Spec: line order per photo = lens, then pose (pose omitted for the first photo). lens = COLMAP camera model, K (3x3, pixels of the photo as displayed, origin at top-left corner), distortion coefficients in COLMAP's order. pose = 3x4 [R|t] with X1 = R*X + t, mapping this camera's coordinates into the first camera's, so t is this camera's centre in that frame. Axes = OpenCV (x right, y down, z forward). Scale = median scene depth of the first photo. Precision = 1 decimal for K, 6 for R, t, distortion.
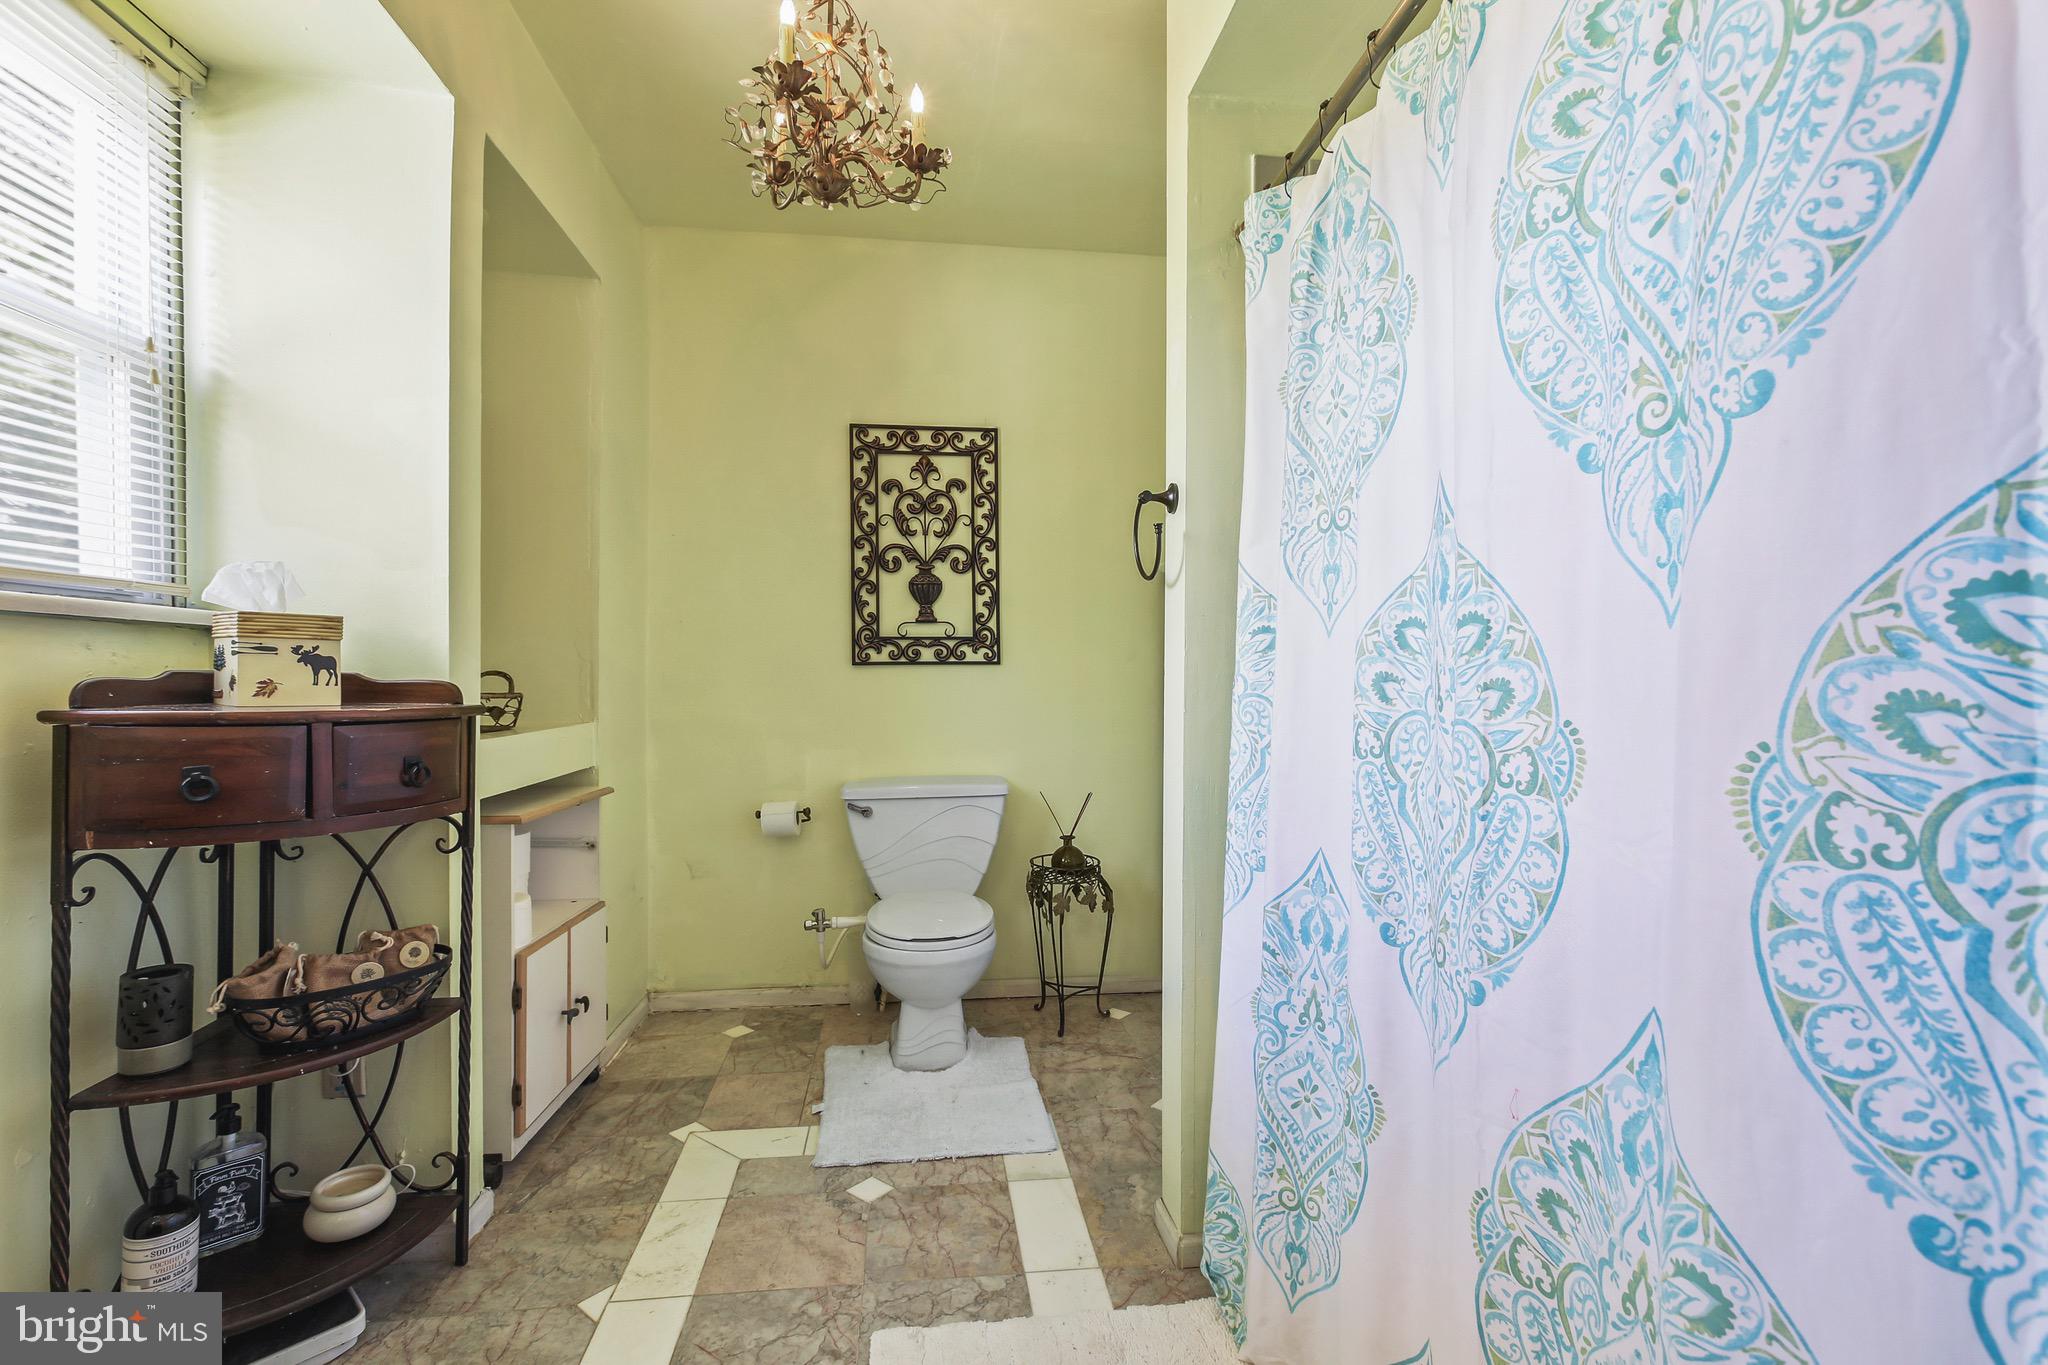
lens RADIAL K [[931.8, 0, 1027.7], [0, 931.8, 673.2], [0, 0, 1]] dist [0.001729, 0.000245]
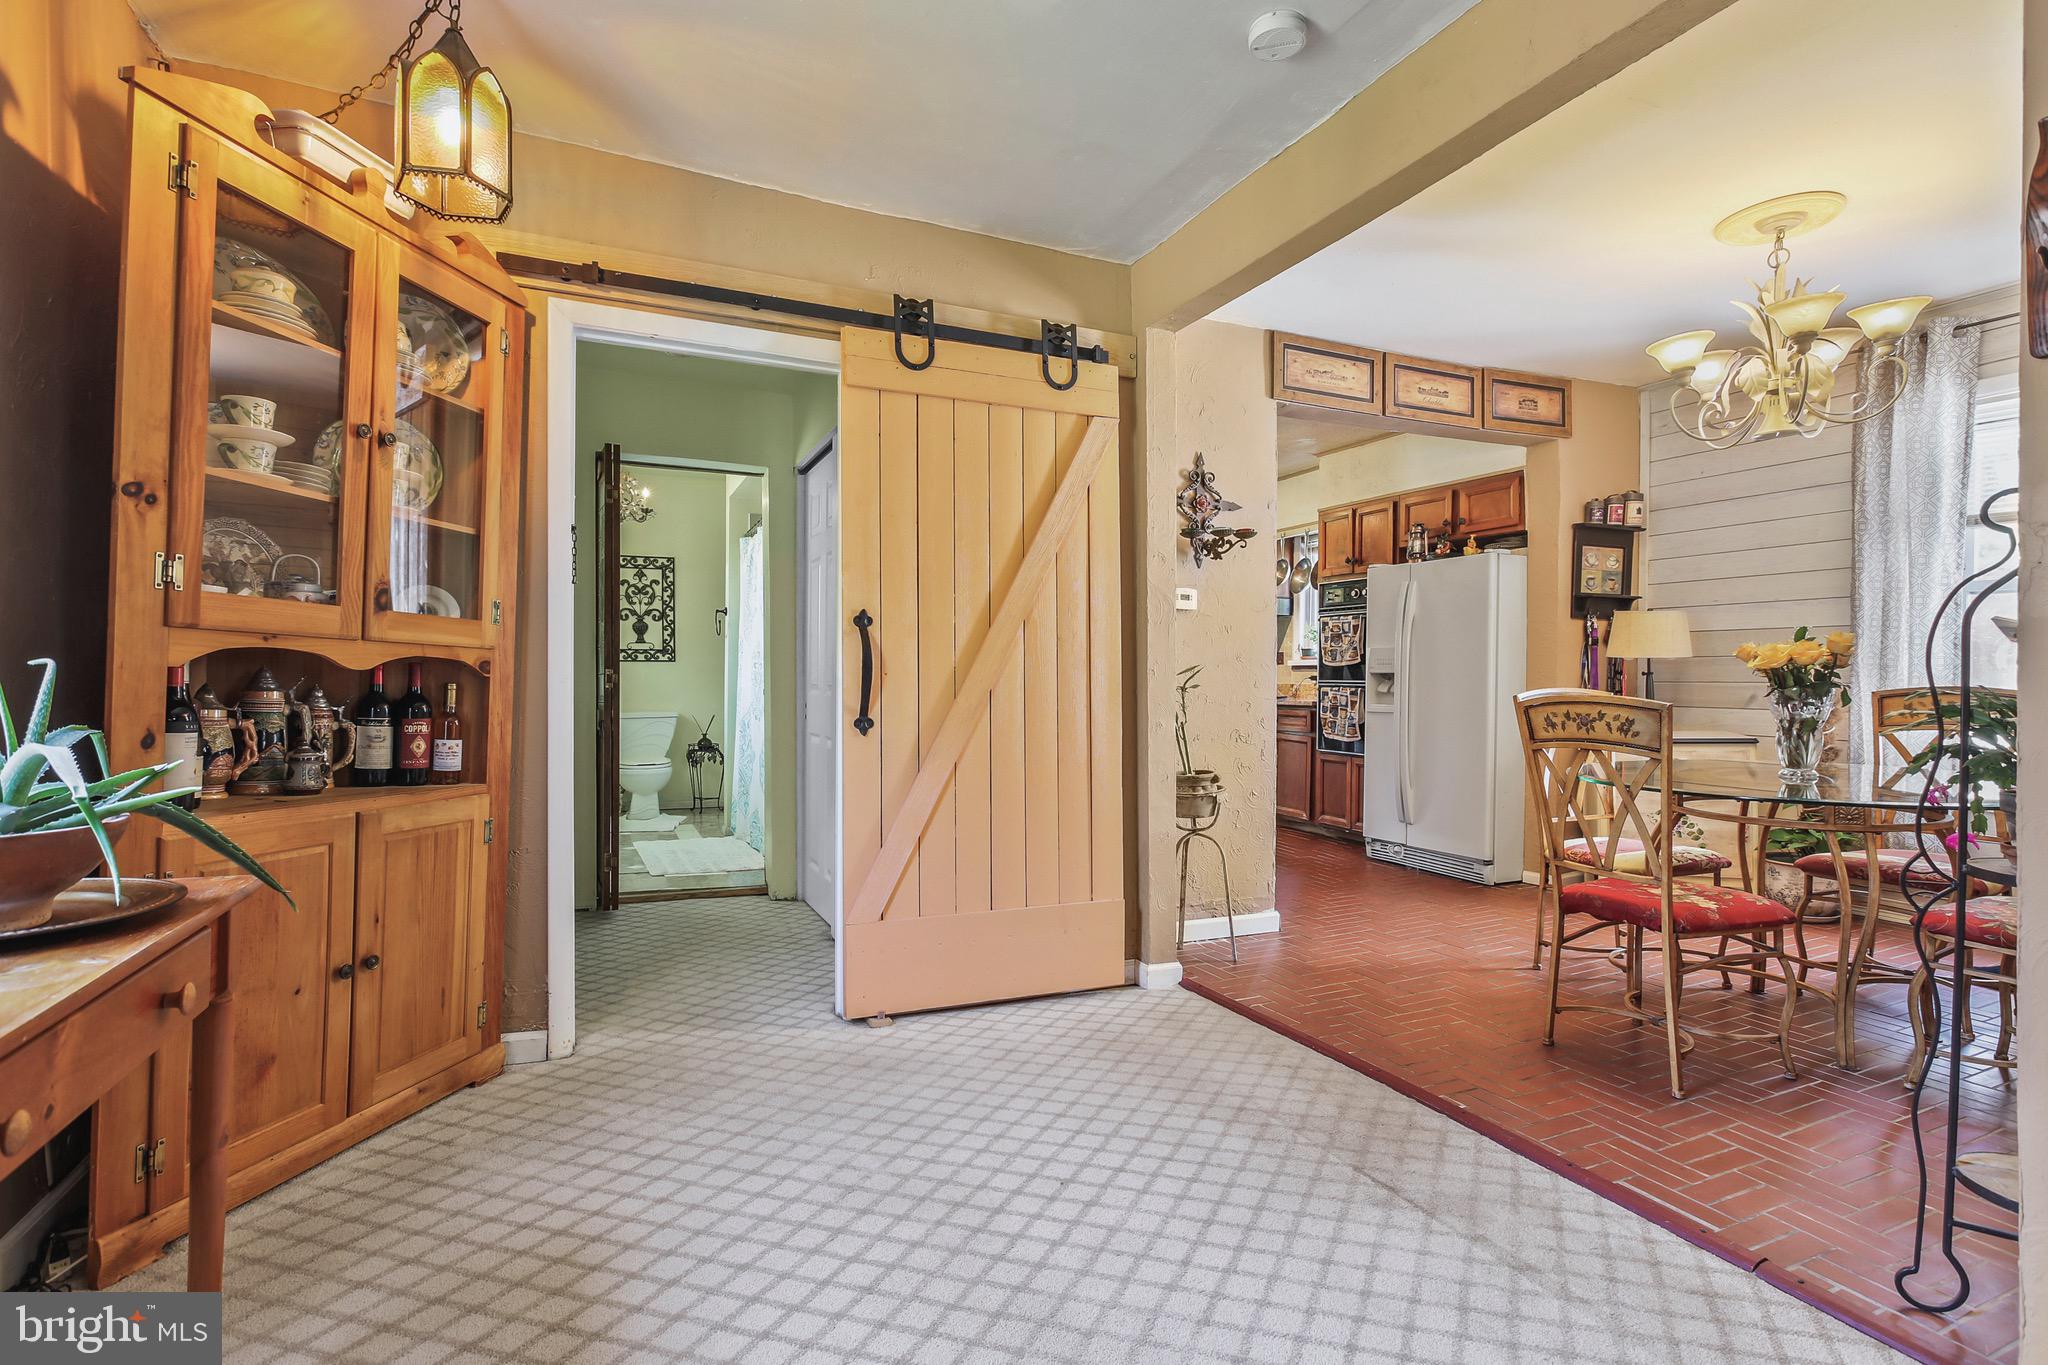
lens RADIAL K [[931.8, 0, 1007.4], [0, 931.8, 685.3], [0, 0, 1]] dist [0.001729, 0.000245]
pose [[0.955306, 0.005090, 0.295573, 0.073669], [-0.006609, 0.999970, 0.004140, 0.033622], [-0.295543, -0.005908, 0.955311, -1.422669]]
